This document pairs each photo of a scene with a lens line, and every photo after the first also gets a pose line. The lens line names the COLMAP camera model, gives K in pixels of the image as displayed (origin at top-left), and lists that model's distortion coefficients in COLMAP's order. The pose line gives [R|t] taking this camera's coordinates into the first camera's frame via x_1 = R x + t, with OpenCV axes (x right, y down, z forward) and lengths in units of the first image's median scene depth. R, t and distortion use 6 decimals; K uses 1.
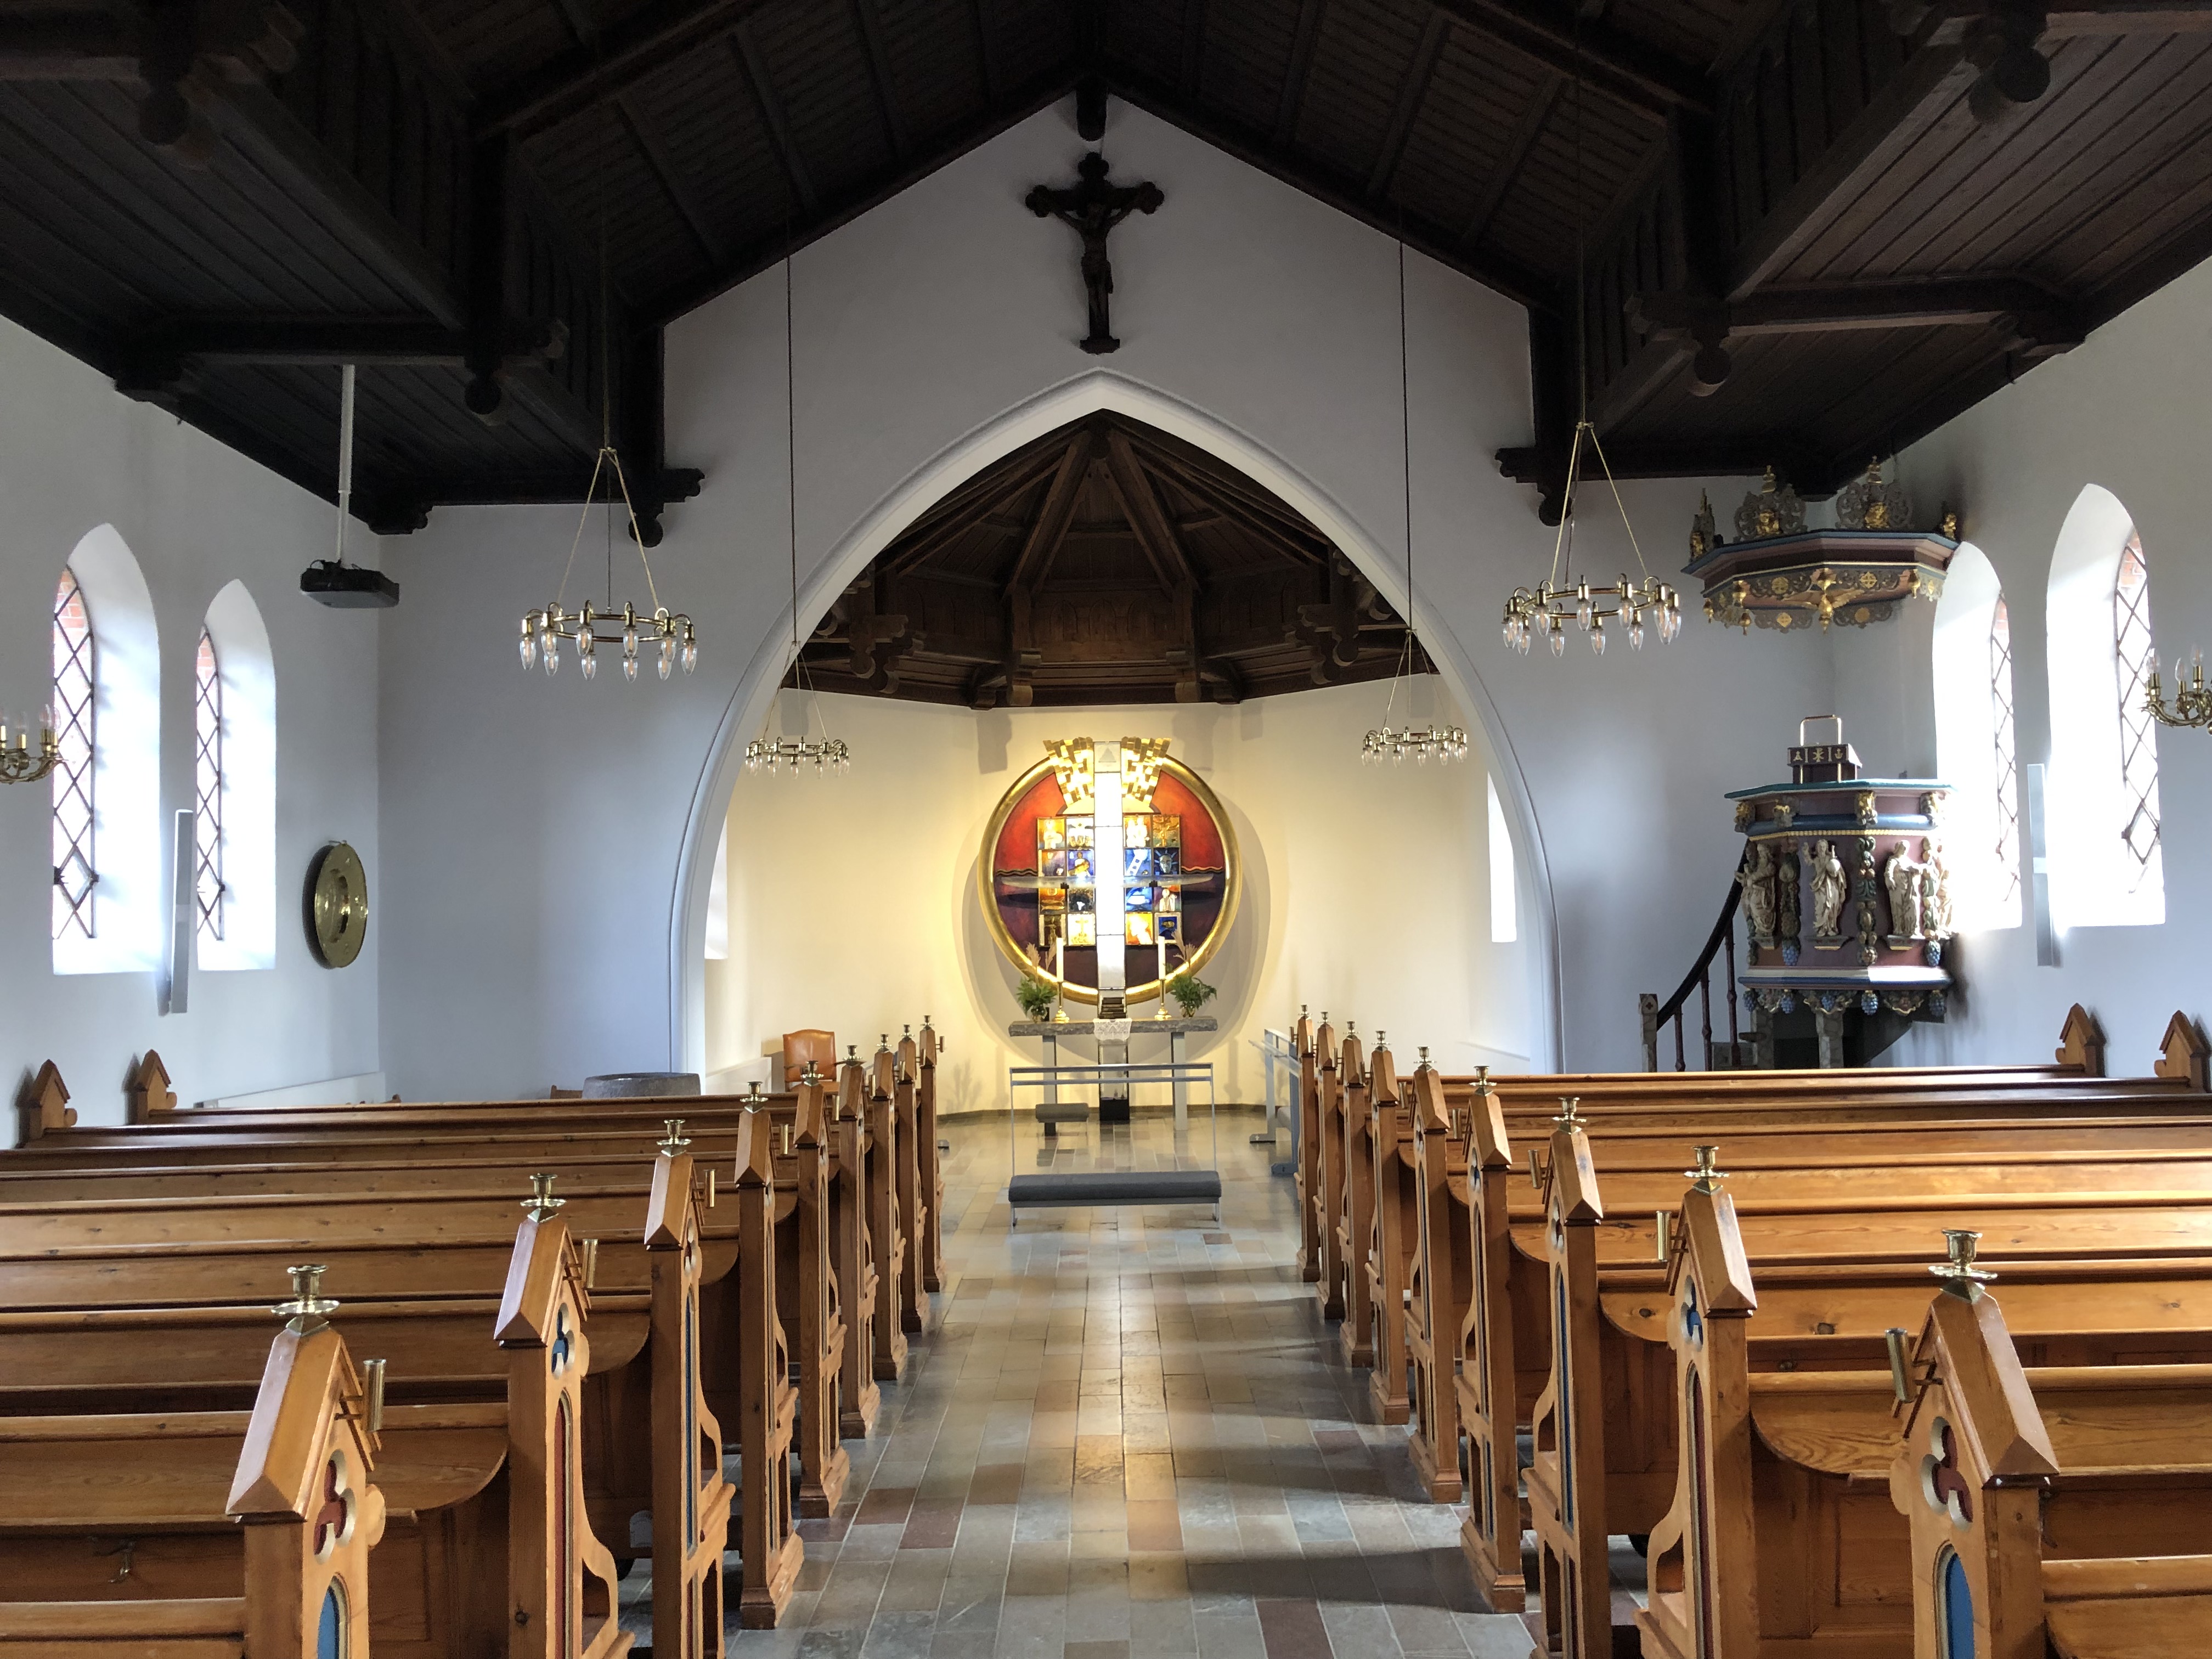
lens RADIAL K [[1796.8, 0, 1106.0], [0, 1796.8, 829.5], [0, 0, 1]] dist [0.000525, -0.000080]
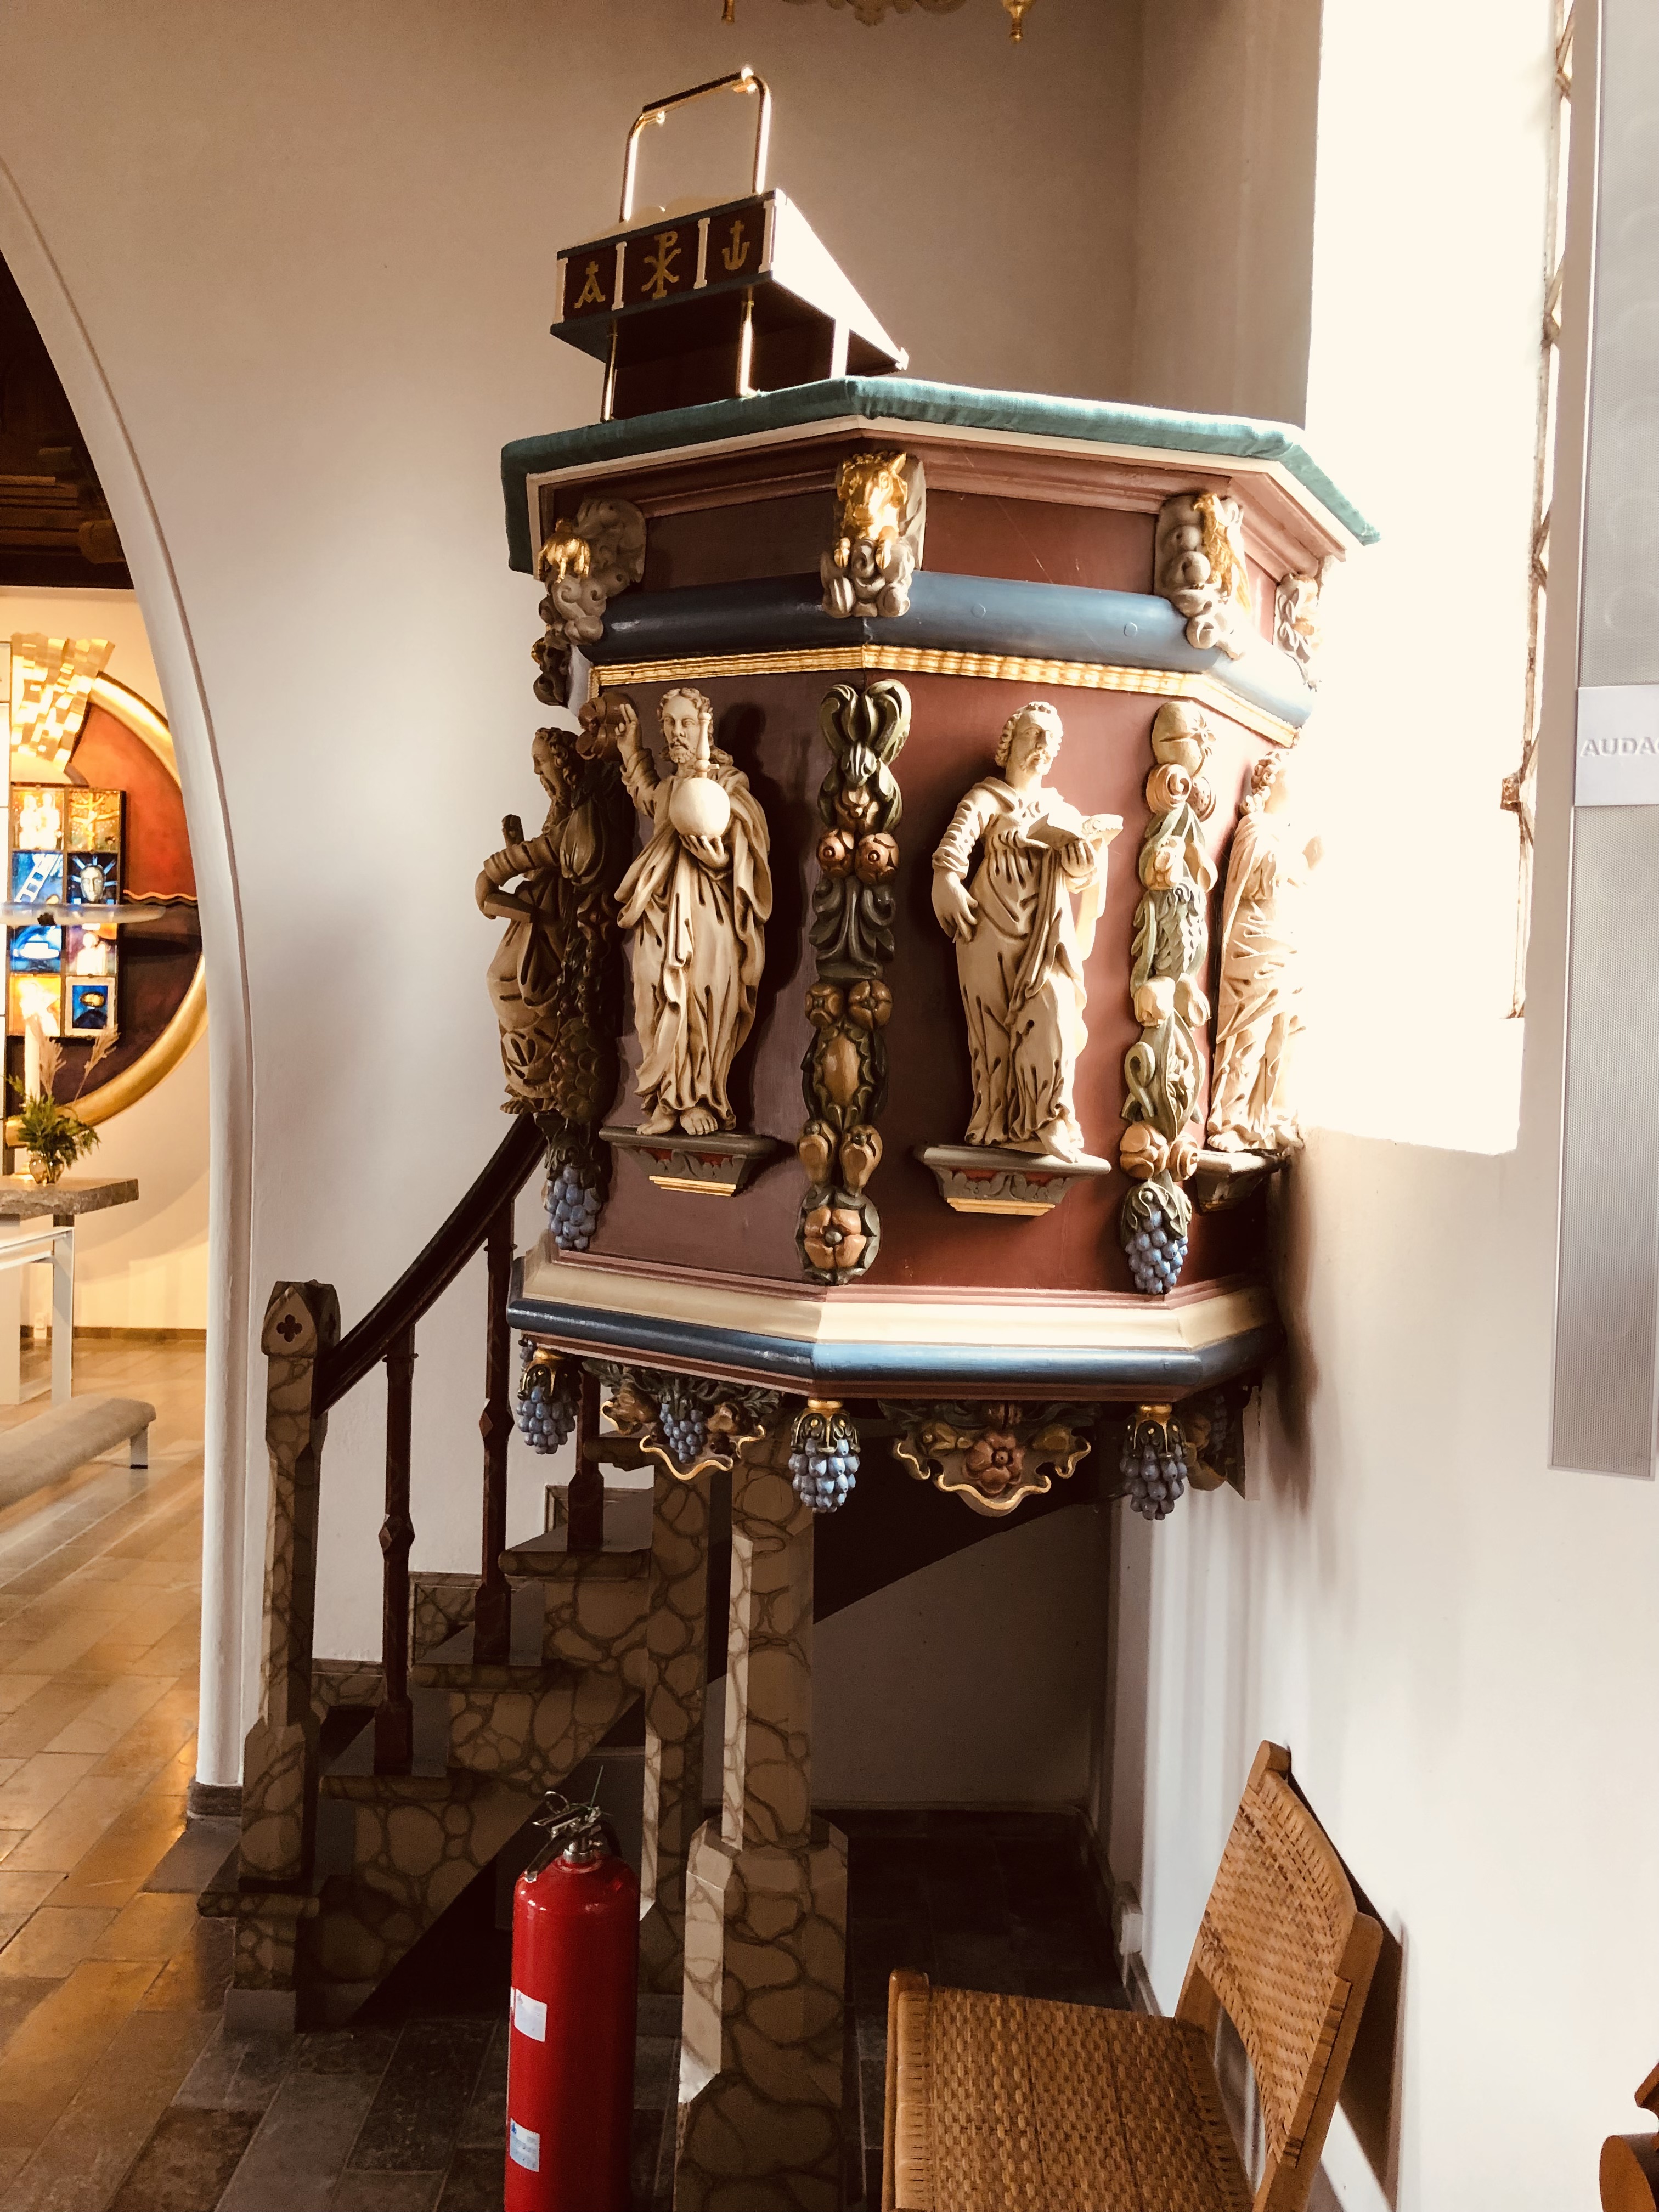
lens RADIAL K [[1849.3, 0, 829.5], [0, 1849.3, 1106.0], [0, 0, 1]] dist [0.001189, -0.001515]
pose [[0.998935, 0.045349, 0.008488, 0.415525], [-0.045977, 0.993775, 0.101474, 0.031879], [-0.003833, -0.101756, 0.994802, 0.772804]]
